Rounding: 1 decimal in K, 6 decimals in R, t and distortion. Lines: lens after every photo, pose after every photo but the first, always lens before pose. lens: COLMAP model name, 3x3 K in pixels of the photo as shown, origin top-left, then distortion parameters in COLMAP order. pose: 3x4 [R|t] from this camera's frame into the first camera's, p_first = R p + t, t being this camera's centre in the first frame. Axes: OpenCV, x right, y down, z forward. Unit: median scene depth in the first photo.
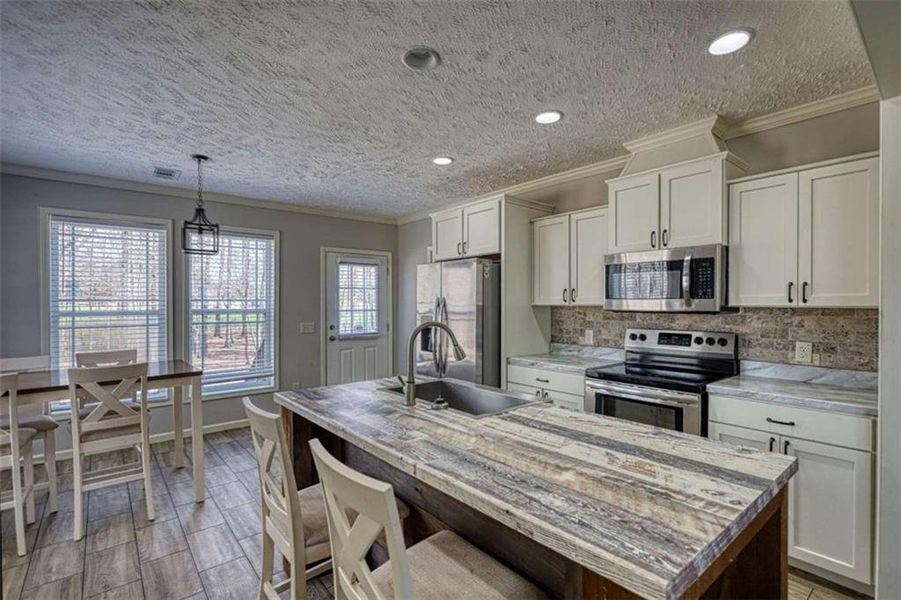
lens RADIAL K [[424.4, 0, 453.7], [0, 424.4, 303.9], [0, 0, 1]] dist [-0.007267, -0.000180]
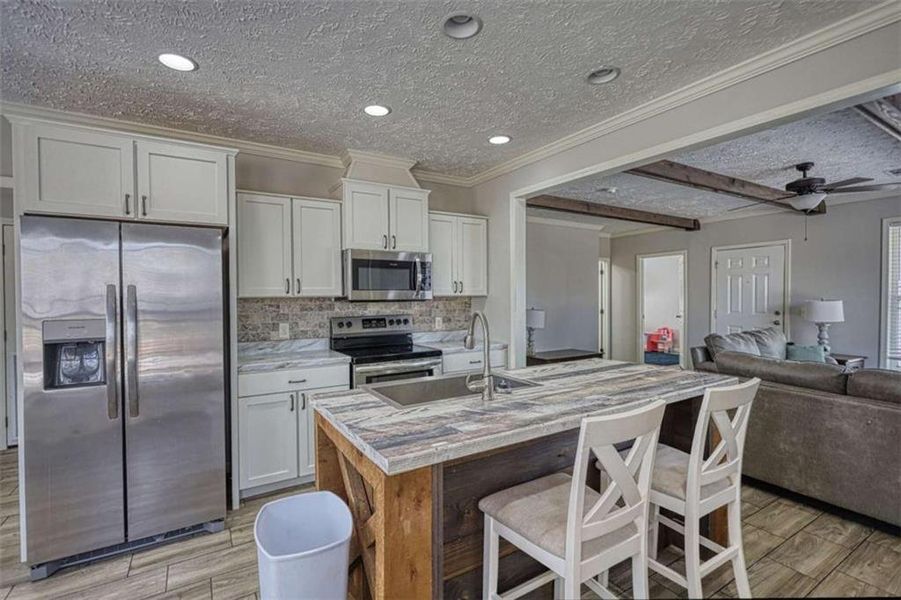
lens RADIAL K [[424.4, 0, 453.7], [0, 424.4, 303.9], [0, 0, 1]] dist [-0.007267, -0.000180]
pose [[0.141854, -0.026781, 0.989525, -0.660421], [0.008007, 0.999632, 0.025907, -0.003124], [-0.989855, 0.004248, 0.142017, 0.584774]]
